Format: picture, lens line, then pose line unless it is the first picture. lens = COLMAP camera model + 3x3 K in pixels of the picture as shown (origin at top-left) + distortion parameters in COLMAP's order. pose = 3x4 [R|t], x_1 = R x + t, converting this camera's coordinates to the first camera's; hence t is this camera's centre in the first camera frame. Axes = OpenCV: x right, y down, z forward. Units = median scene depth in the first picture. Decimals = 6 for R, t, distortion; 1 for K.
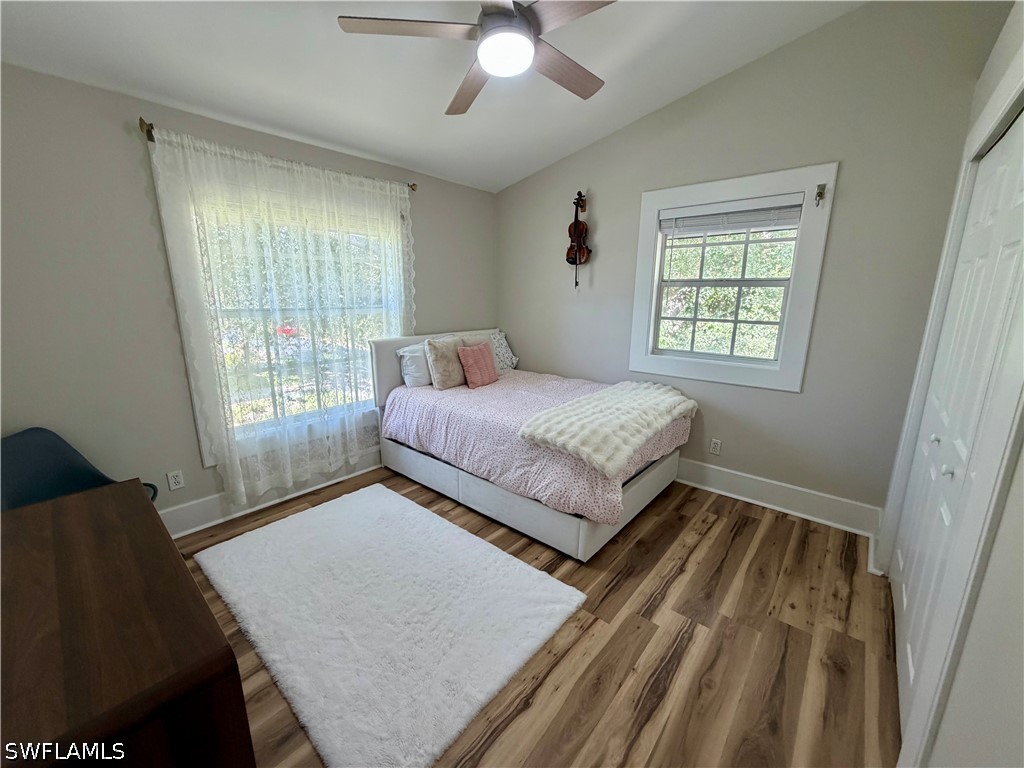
lens RADIAL K [[408.3, 0, 508.2], [0, 408.3, 382.9], [0, 0, 1]] dist [0.000665, 0.000002]
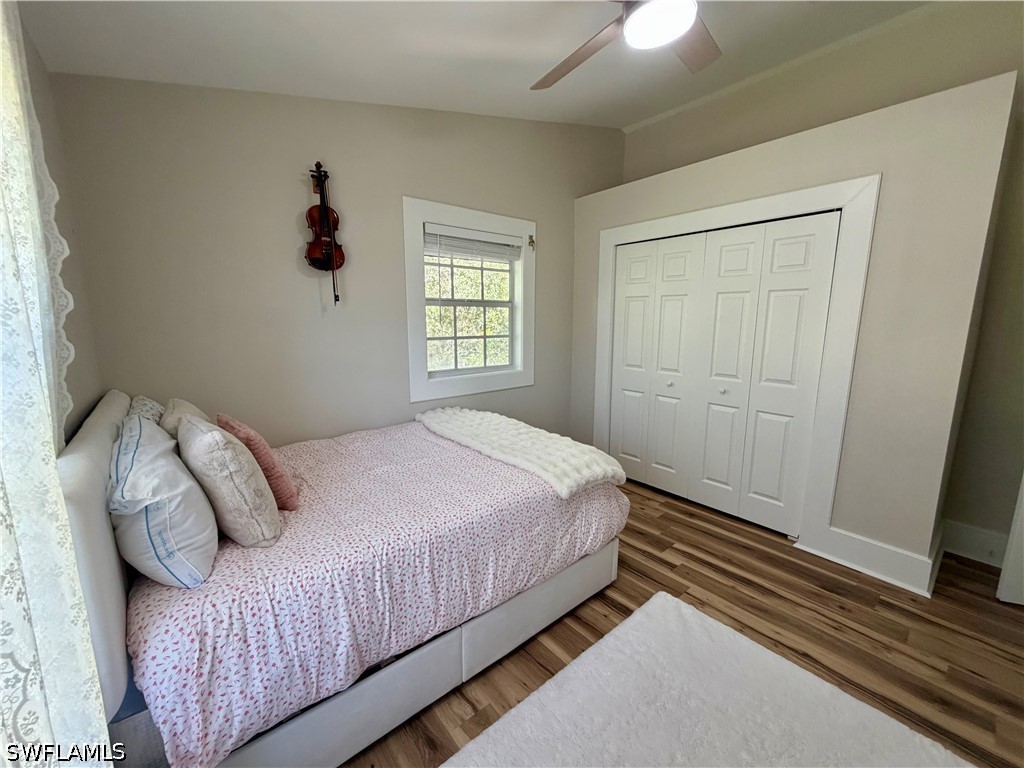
lens RADIAL K [[408.3, 0, 510.6], [0, 408.3, 383.9], [0, 0, 1]] dist [0.000665, 0.000002]
pose [[0.166599, -0.164541, 0.972199, -0.590487], [0.215303, 0.968257, 0.126978, -0.160101], [-0.962231, 0.188163, 0.196737, 0.766632]]
